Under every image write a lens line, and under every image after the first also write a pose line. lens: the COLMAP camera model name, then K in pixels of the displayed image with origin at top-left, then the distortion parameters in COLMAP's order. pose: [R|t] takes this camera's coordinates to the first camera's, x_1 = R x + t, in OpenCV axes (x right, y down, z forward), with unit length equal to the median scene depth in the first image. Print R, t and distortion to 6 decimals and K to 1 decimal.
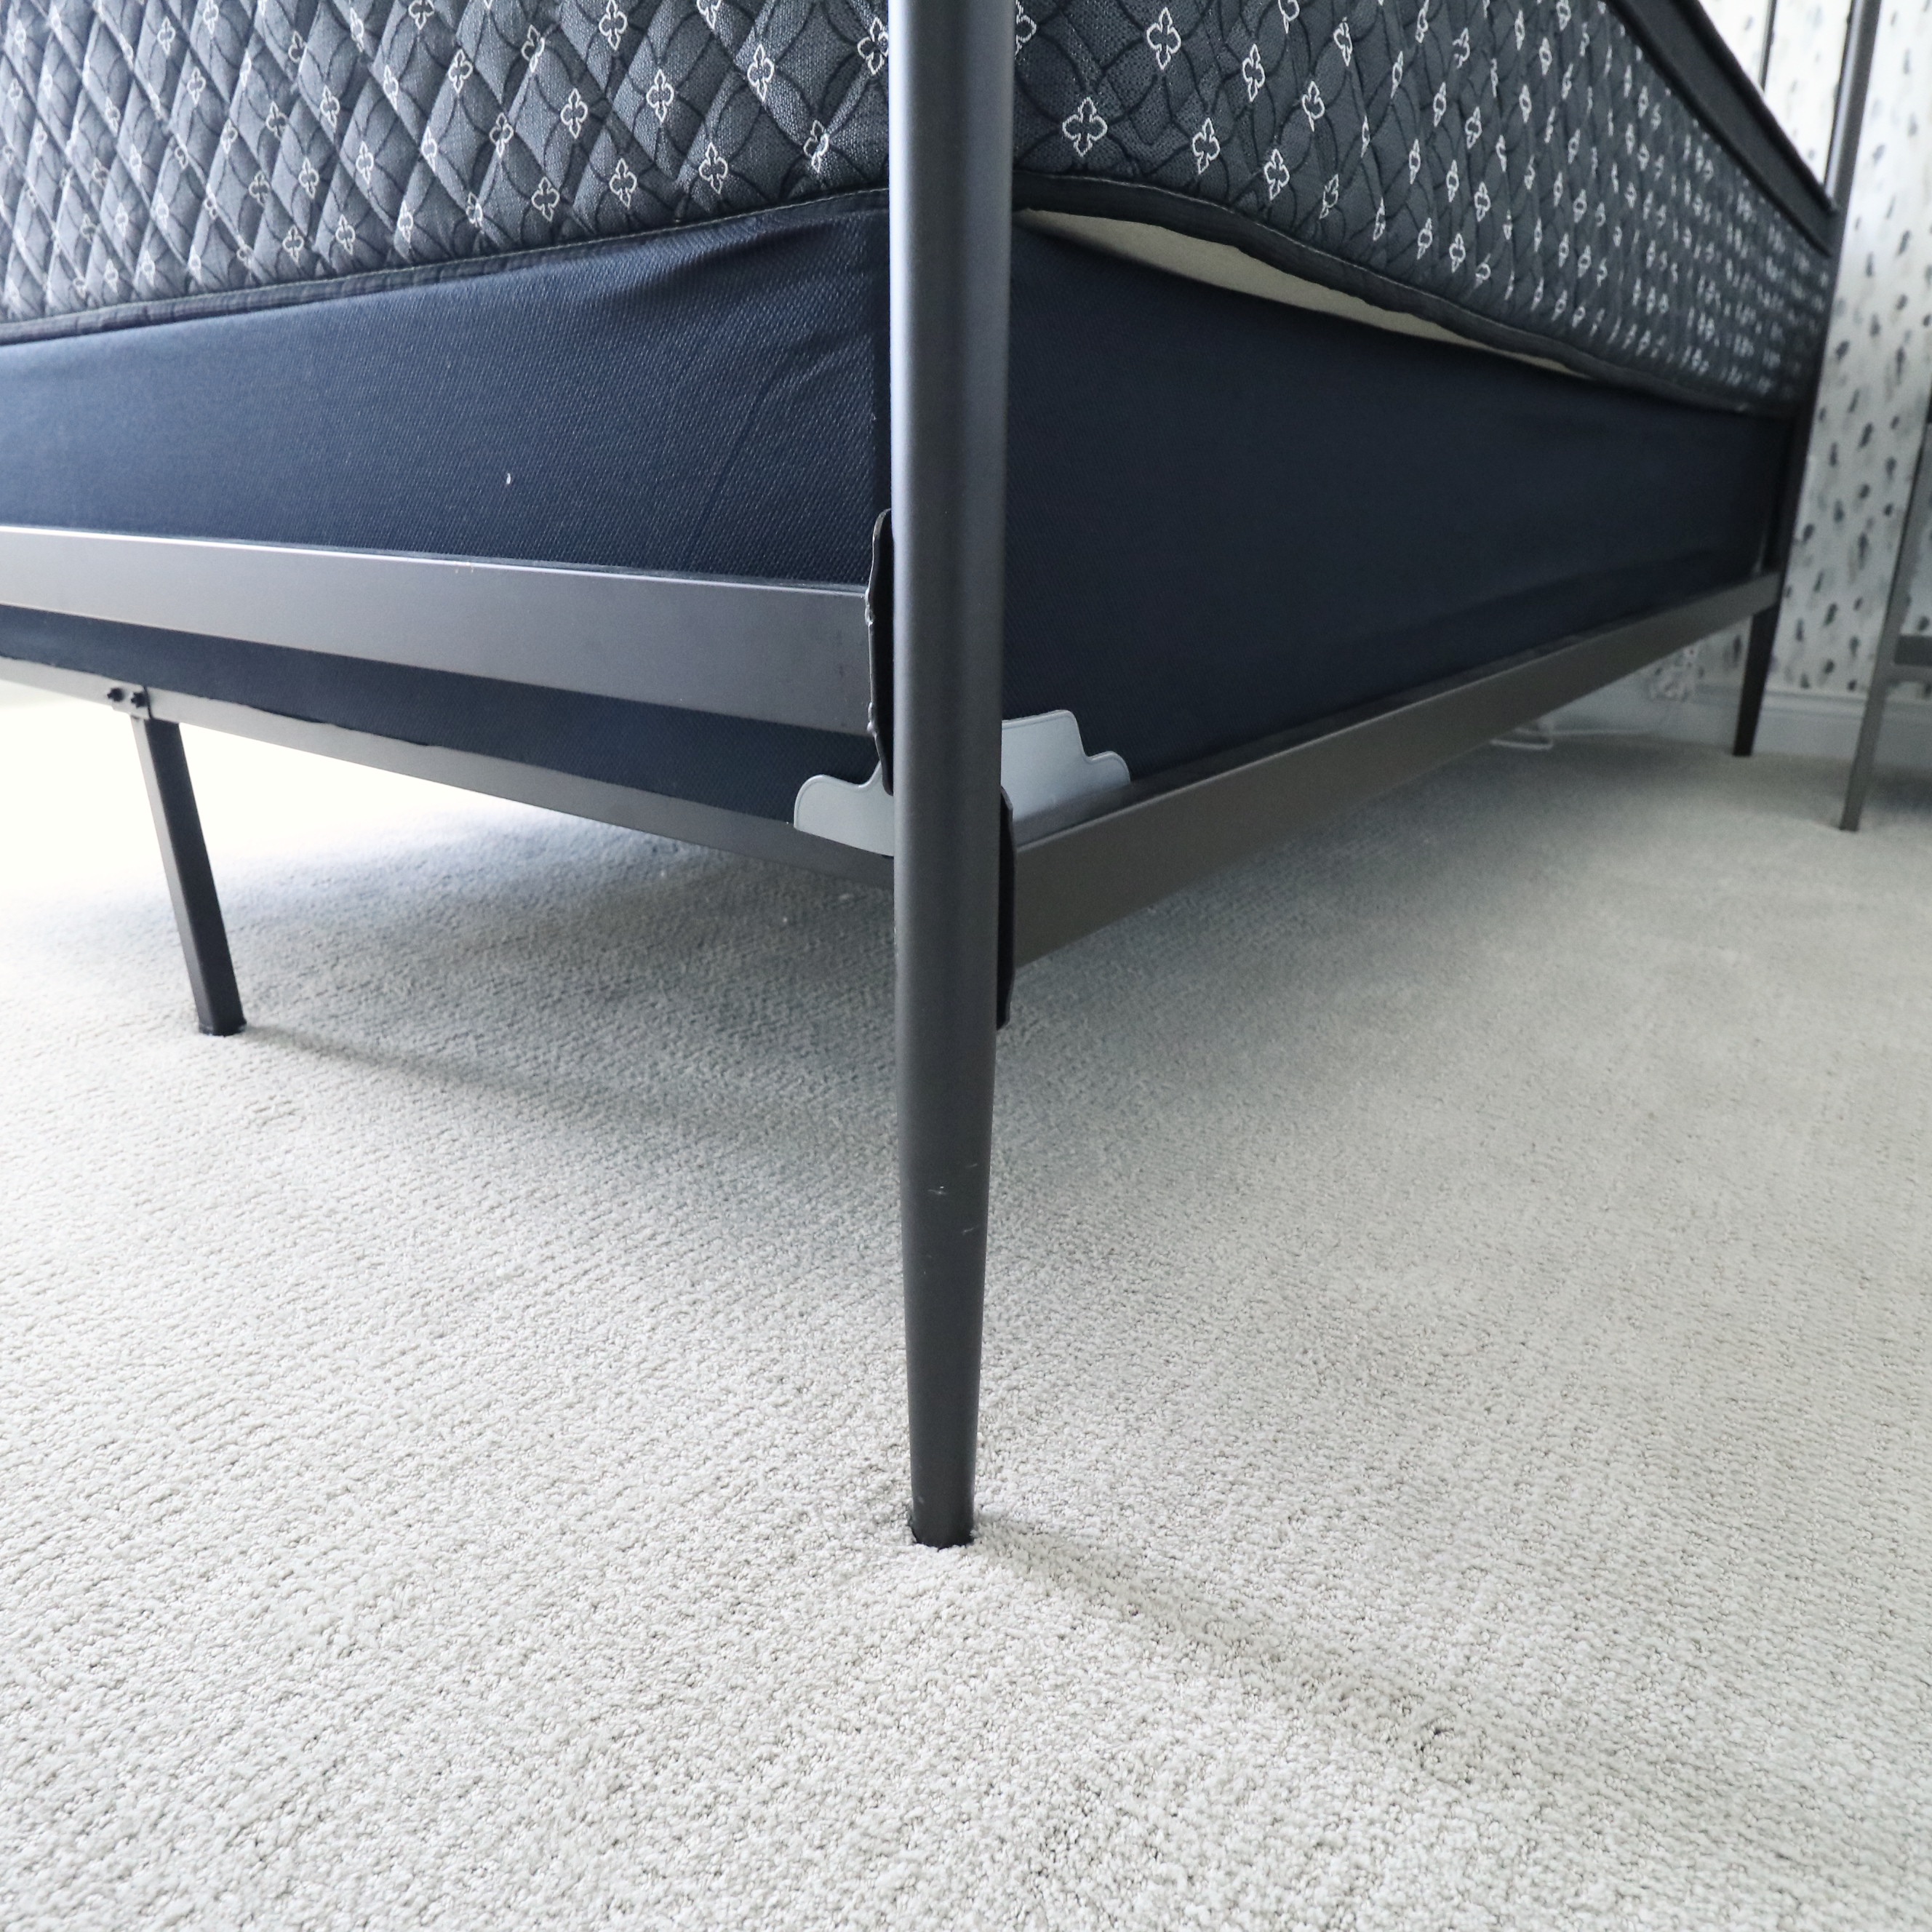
lens RADIAL K [[1377.5, 0, 964.3], [0, 1377.5, 962.2], [0, 0, 1]] dist [-0.007191, -0.001060]
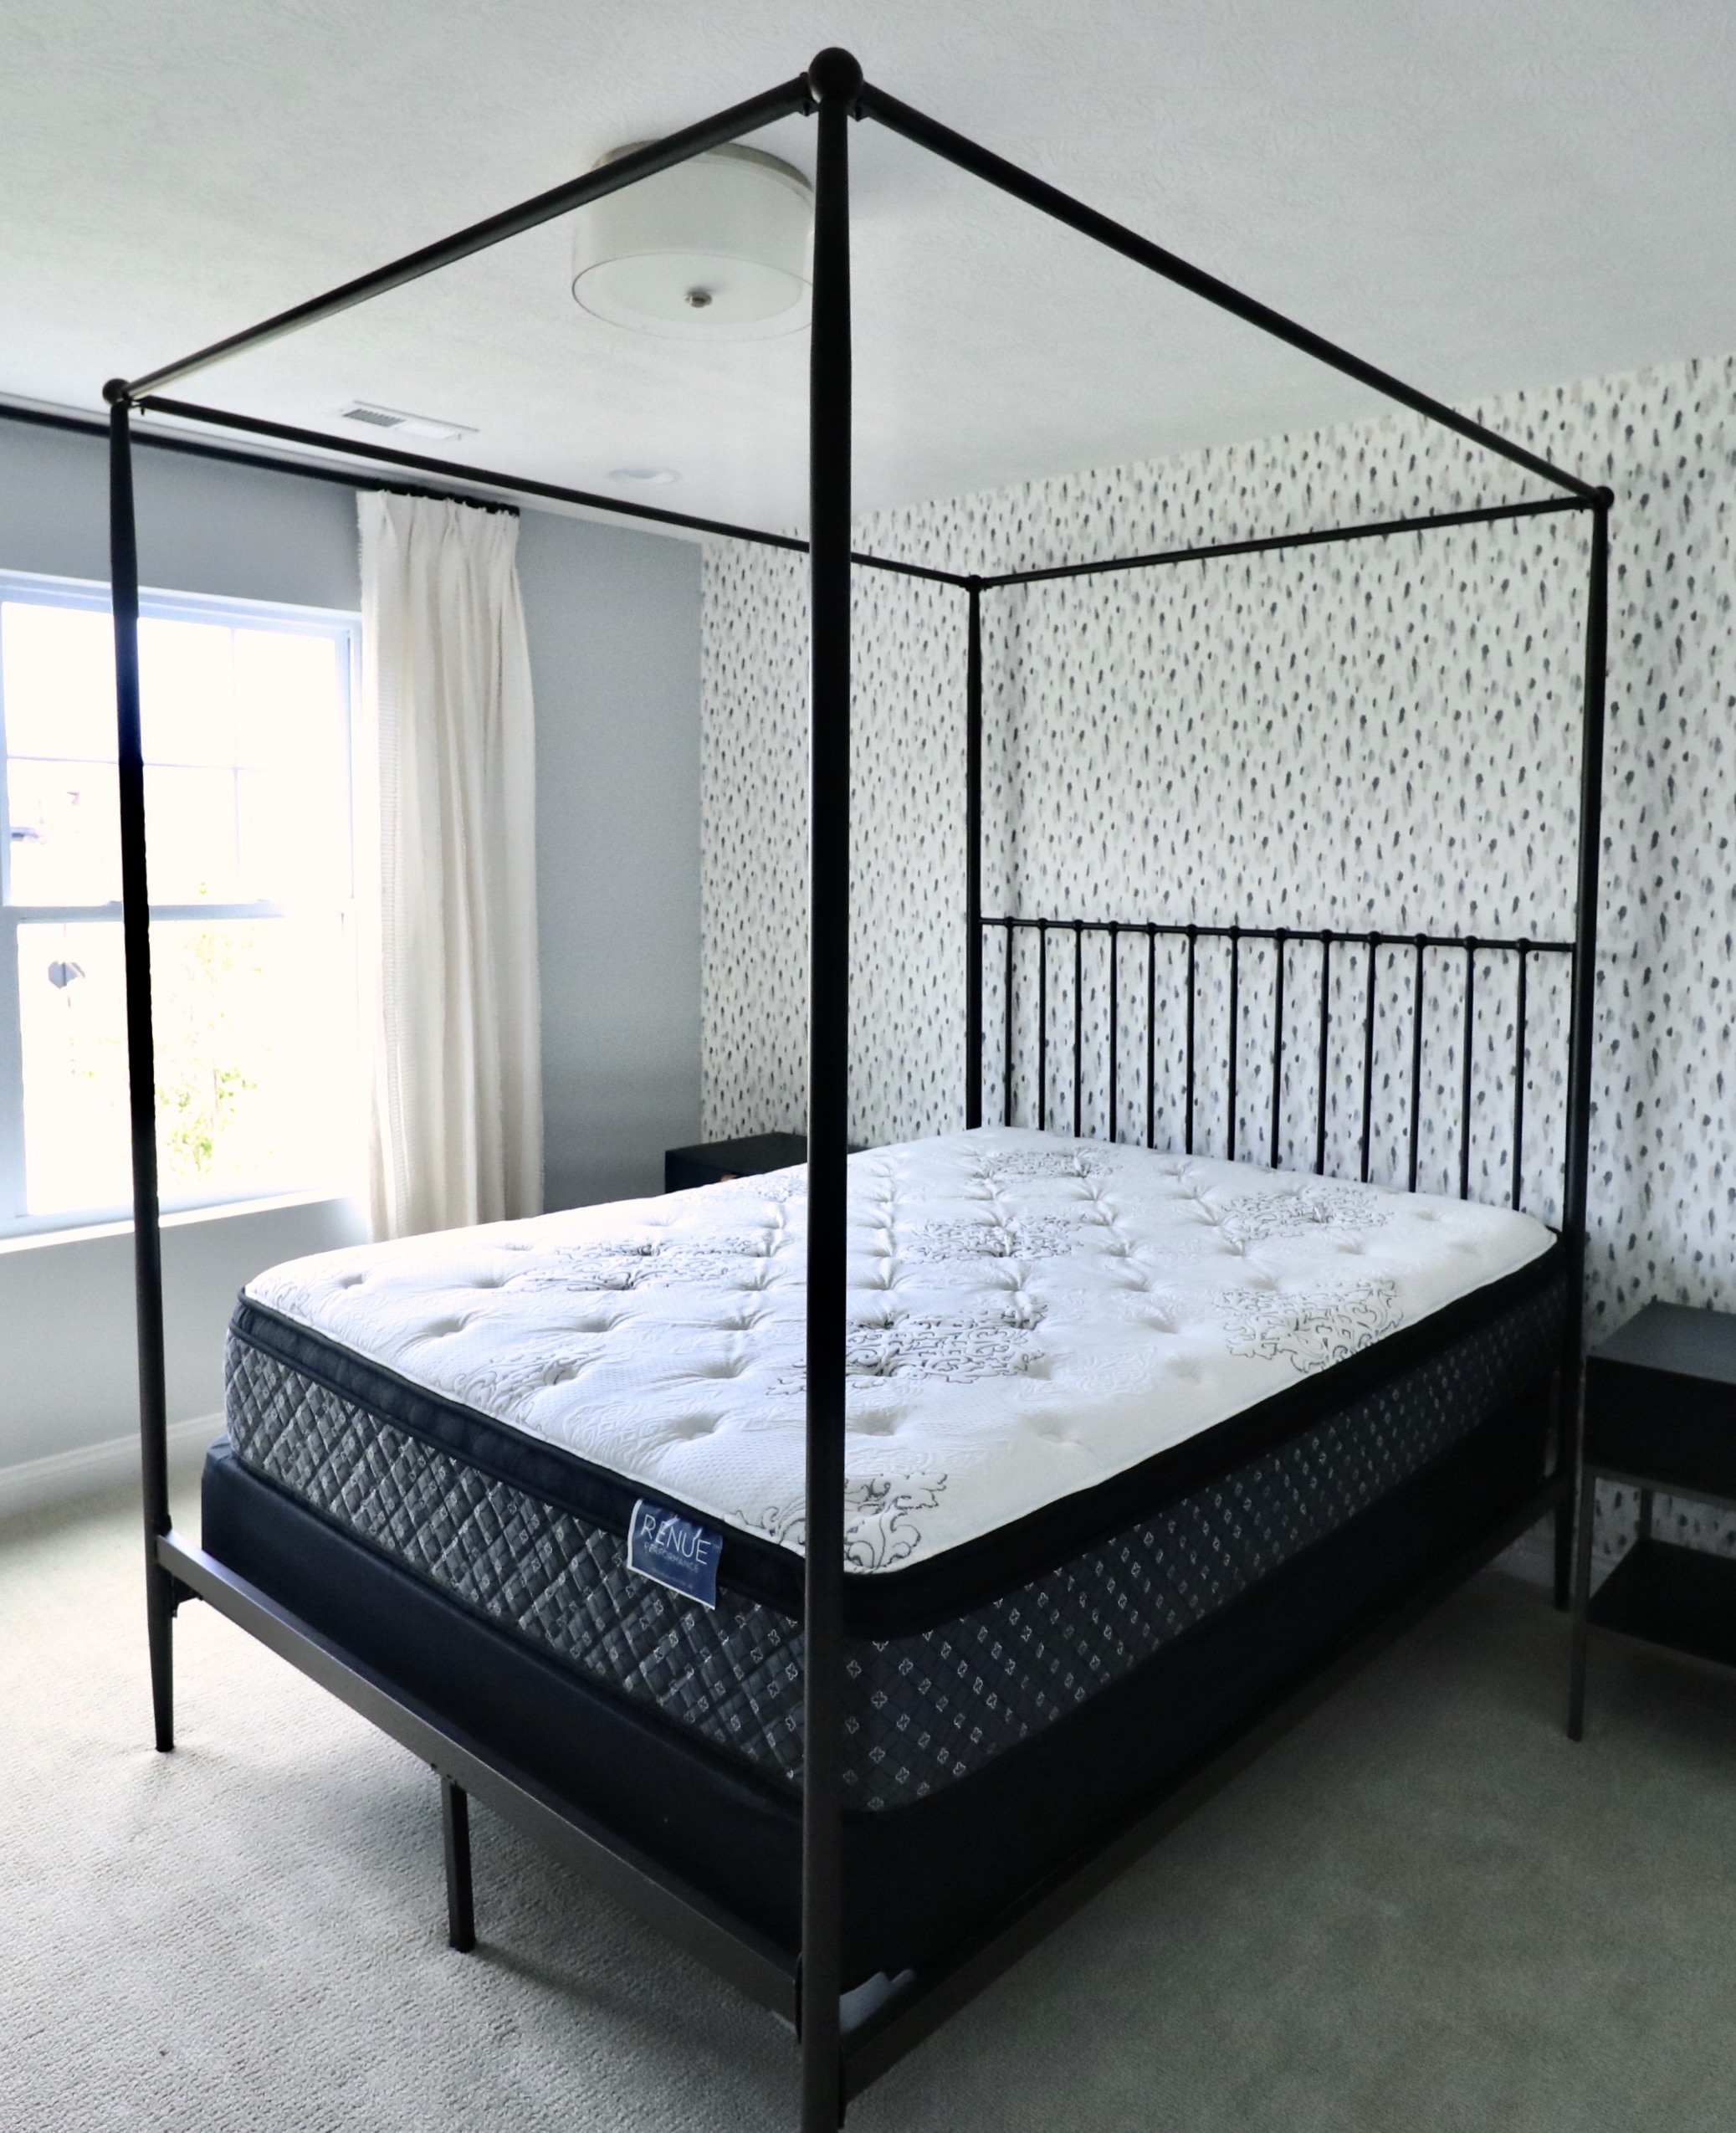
lens RADIAL K [[1580.2, 0, 921.8], [0, 1580.2, 1014.6], [0, 0, 1]] dist [-0.004461, -0.006829]
pose [[0.996403, 0.011754, -0.083927, 0.230551], [-0.031860, 0.969641, -0.242448, -0.731284], [0.078529, 0.244249, 0.966527, -1.371837]]
